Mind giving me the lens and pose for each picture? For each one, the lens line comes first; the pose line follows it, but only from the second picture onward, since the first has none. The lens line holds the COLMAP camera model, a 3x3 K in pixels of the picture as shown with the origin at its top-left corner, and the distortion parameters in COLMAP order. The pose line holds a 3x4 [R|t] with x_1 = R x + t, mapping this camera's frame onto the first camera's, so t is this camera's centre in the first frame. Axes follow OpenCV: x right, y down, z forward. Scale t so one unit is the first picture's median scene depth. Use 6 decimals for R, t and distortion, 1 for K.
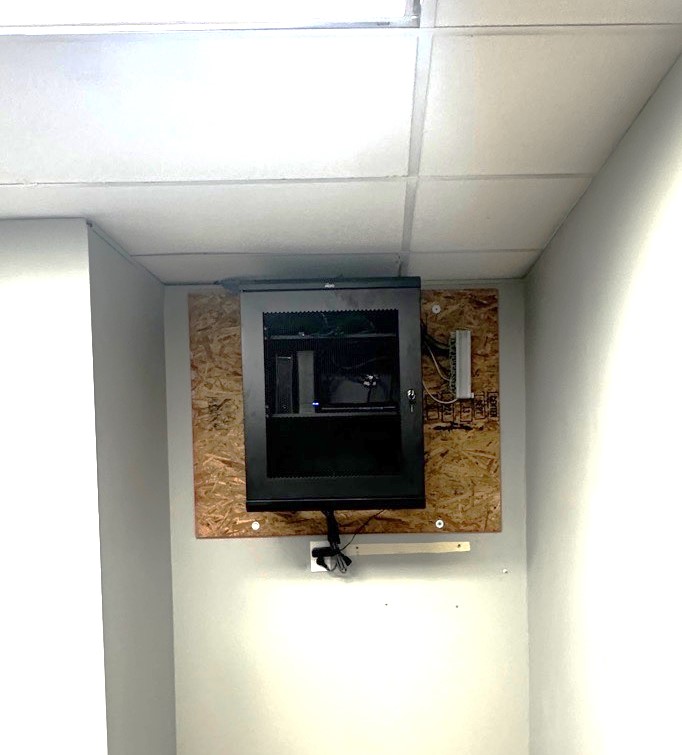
lens RADIAL K [[472.4, 0, 371.1], [0, 472.4, 426.7], [0, 0, 1]] dist [0.002015, 0.000068]
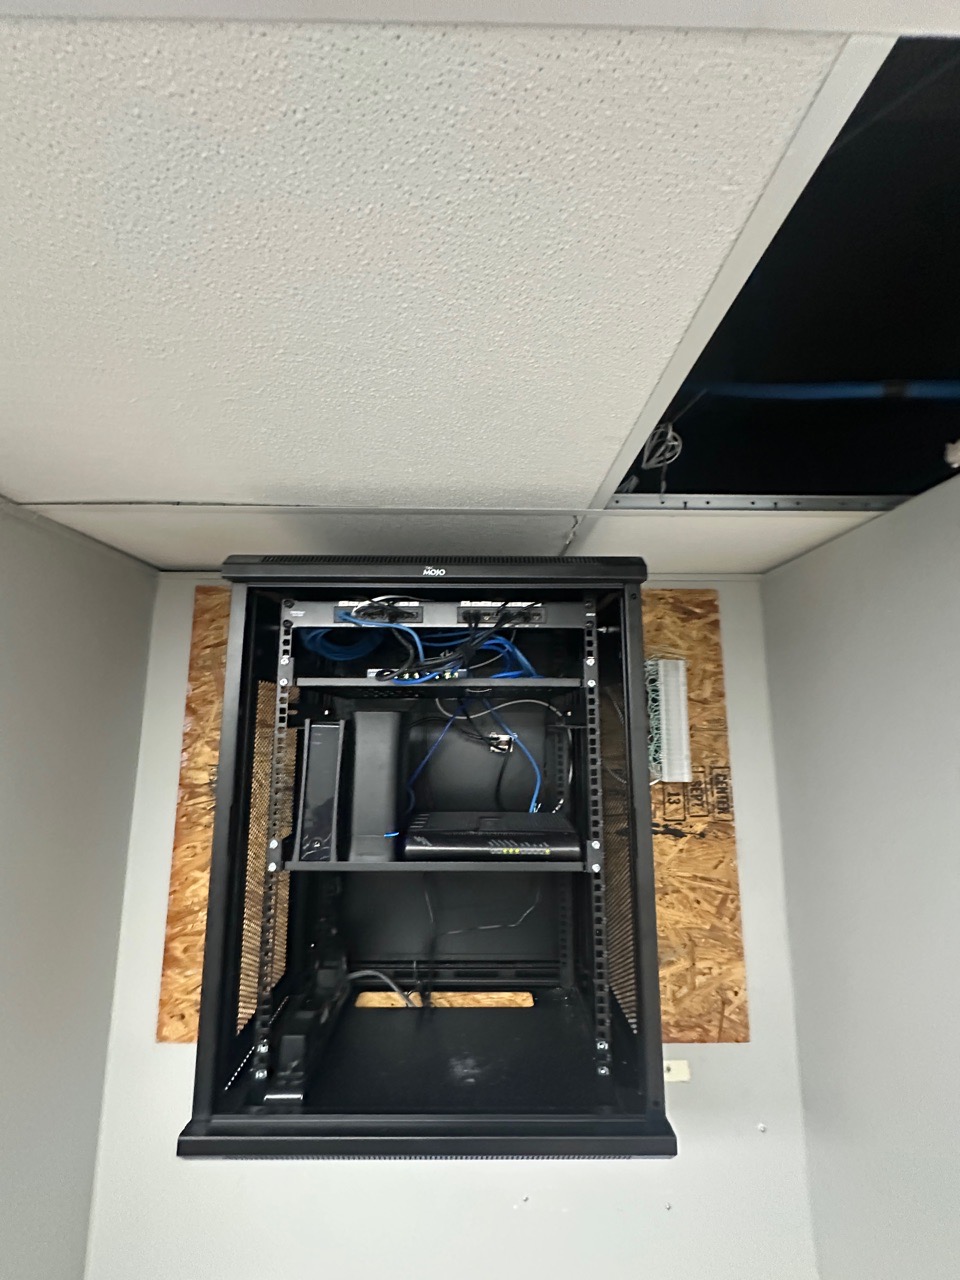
lens RADIAL K [[514.0, 0, 479.8], [0, 514.0, 637.8], [0, 0, 1]] dist [0.000741, 0.000002]
pose [[0.999747, 0.022502, 0.000459, -0.030440], [-0.021999, 0.981302, -0.191215, -0.100671], [-0.004753, 0.191157, 0.981548, 0.373189]]
